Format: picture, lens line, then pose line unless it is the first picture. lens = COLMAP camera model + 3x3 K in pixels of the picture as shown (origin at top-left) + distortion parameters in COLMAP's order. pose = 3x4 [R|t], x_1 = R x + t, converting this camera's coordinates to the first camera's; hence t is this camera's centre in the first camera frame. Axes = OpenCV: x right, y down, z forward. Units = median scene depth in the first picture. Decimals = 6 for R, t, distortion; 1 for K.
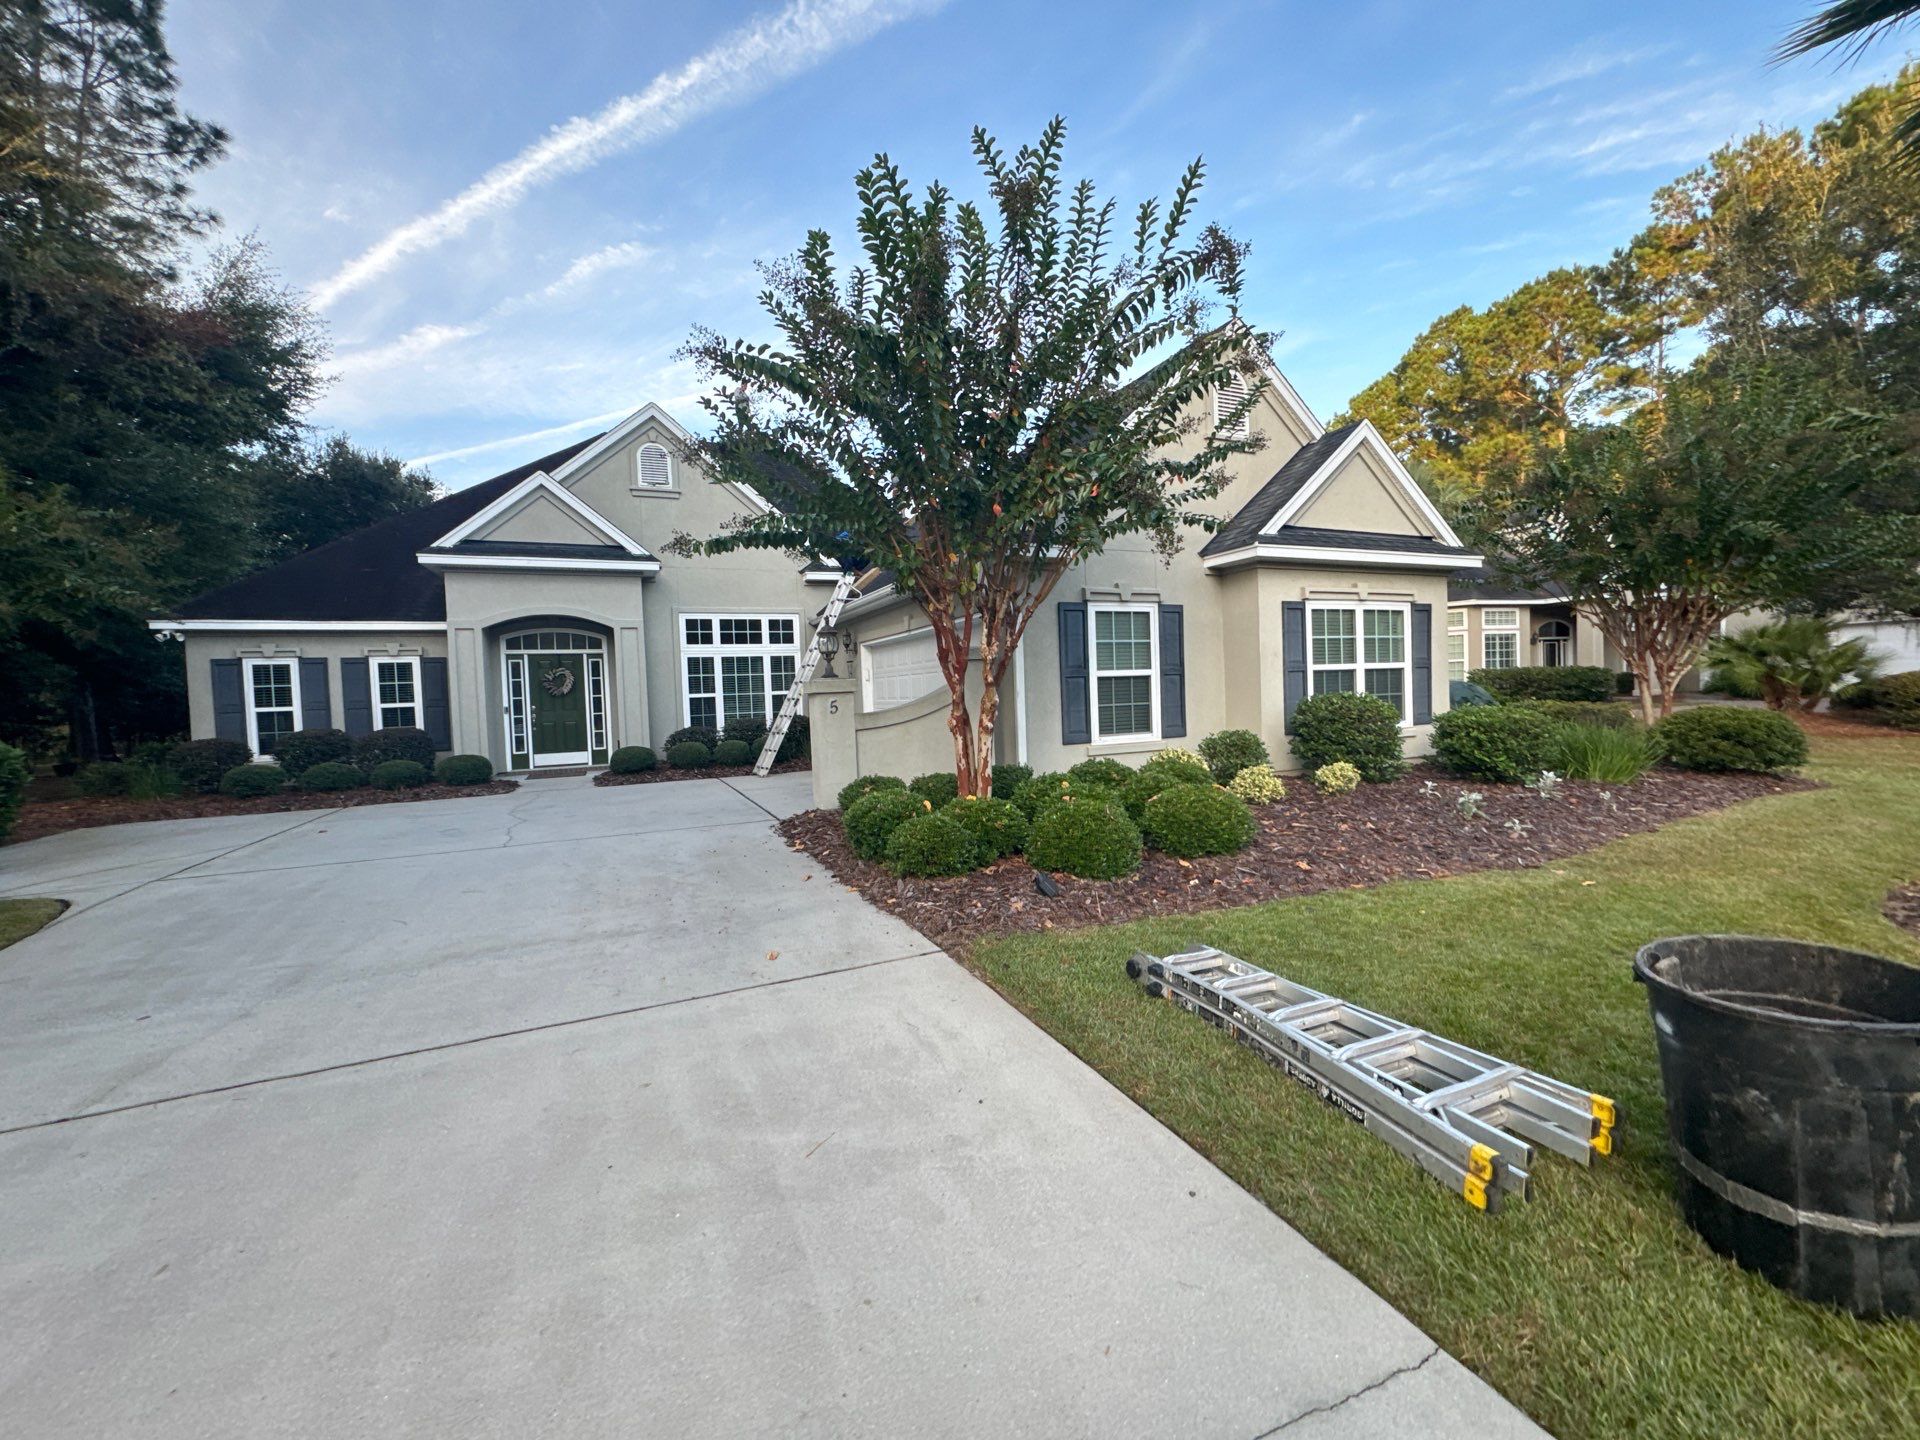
lens RADIAL K [[758.9, 0, 960.0], [0, 758.9, 720.0], [0, 0, 1]] dist [-0.004320, 0.000301]
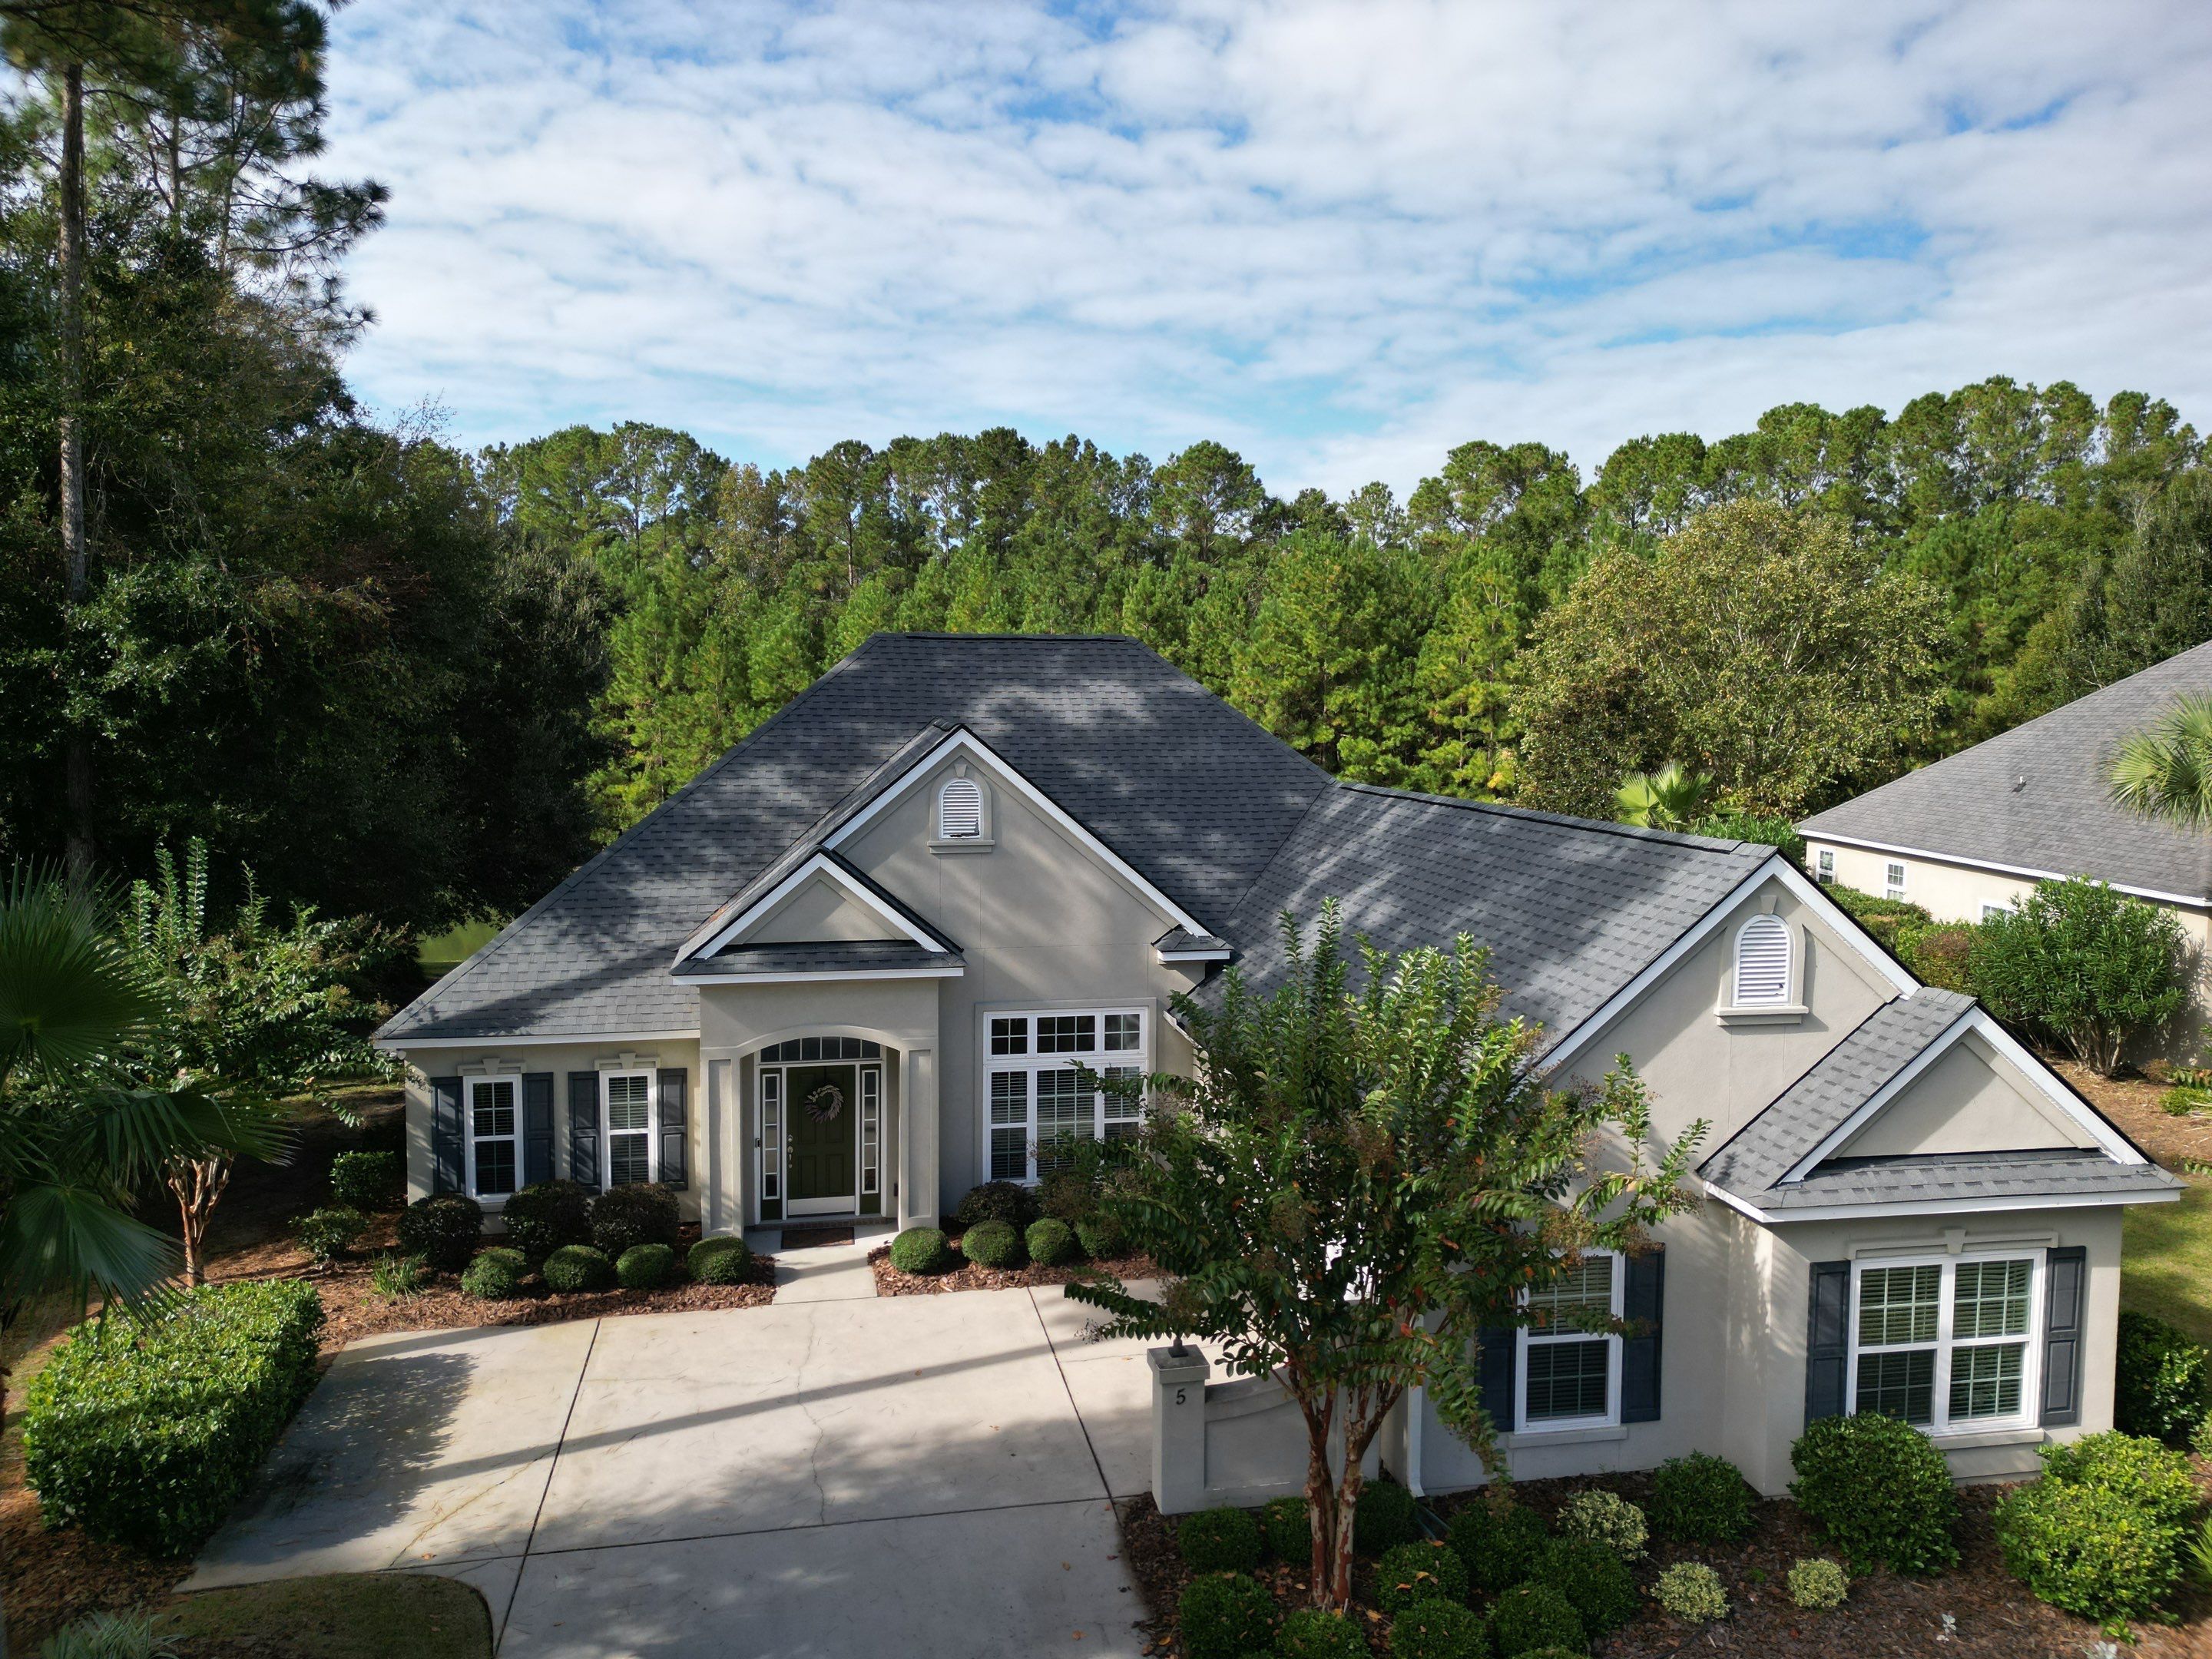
lens RADIAL K [[1554.1, 0, 1106.0], [0, 1554.1, 829.5], [0, 0, 1]] dist [0.065868, -0.065749]
pose [[0.971739, 0.063013, -0.227492, 0.069974], [-0.049144, 0.996600, 0.066126, -0.478884], [0.230885, -0.053077, 0.971532, -0.434658]]
